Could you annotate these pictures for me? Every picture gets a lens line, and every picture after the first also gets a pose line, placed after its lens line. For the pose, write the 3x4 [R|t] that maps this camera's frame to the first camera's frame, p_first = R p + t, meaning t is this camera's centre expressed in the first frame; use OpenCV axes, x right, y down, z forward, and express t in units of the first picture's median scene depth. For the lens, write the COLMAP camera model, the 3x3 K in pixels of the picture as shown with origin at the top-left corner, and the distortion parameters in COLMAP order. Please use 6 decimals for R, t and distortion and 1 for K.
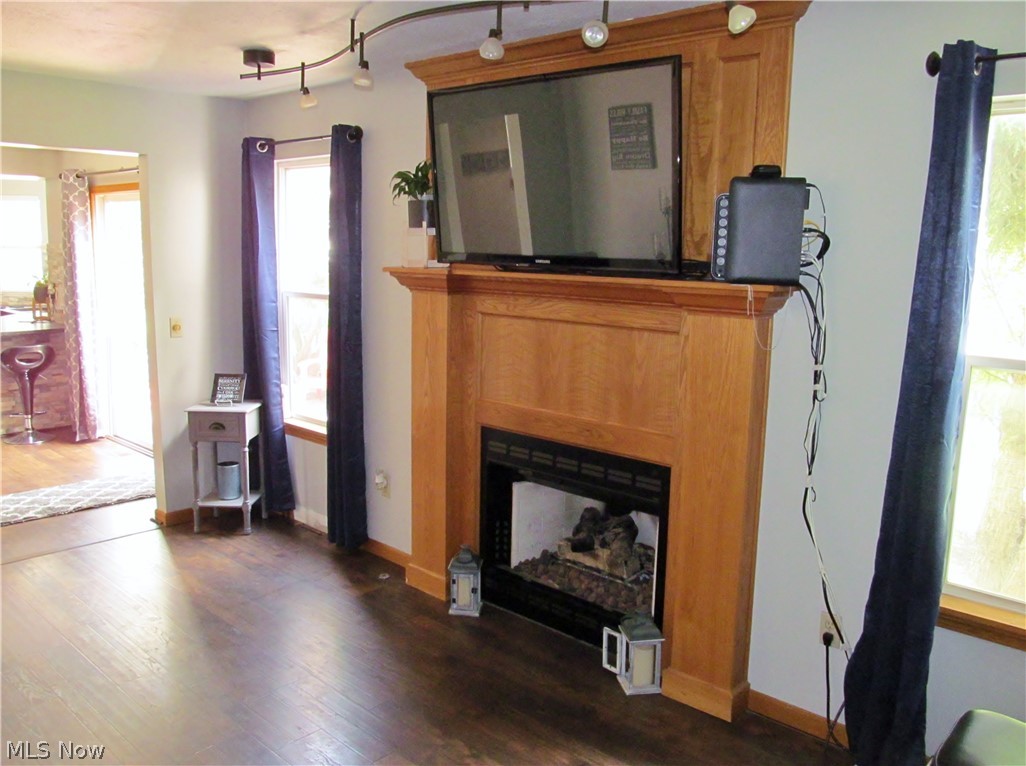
lens RADIAL K [[849.5, 0, 506.3], [0, 849.5, 379.1], [0, 0, 1]] dist [-0.068024, 0.016035]
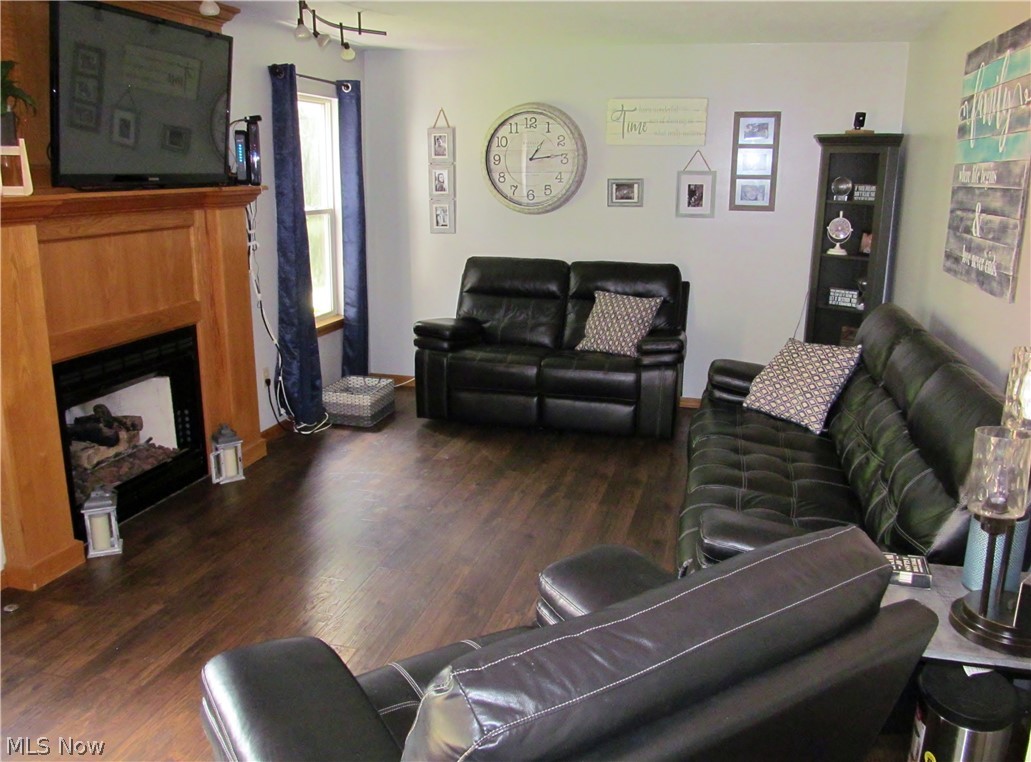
lens RADIAL K [[853.6, 0, 513.0], [0, 853.6, 385.2], [0, 0, 1]] dist [-0.068024, 0.016035]
pose [[-0.463693, -0.233996, 0.854538, -1.194481], [0.128799, 0.936446, 0.326313, -0.179288], [-0.876584, 0.261373, -0.404085, 1.065446]]
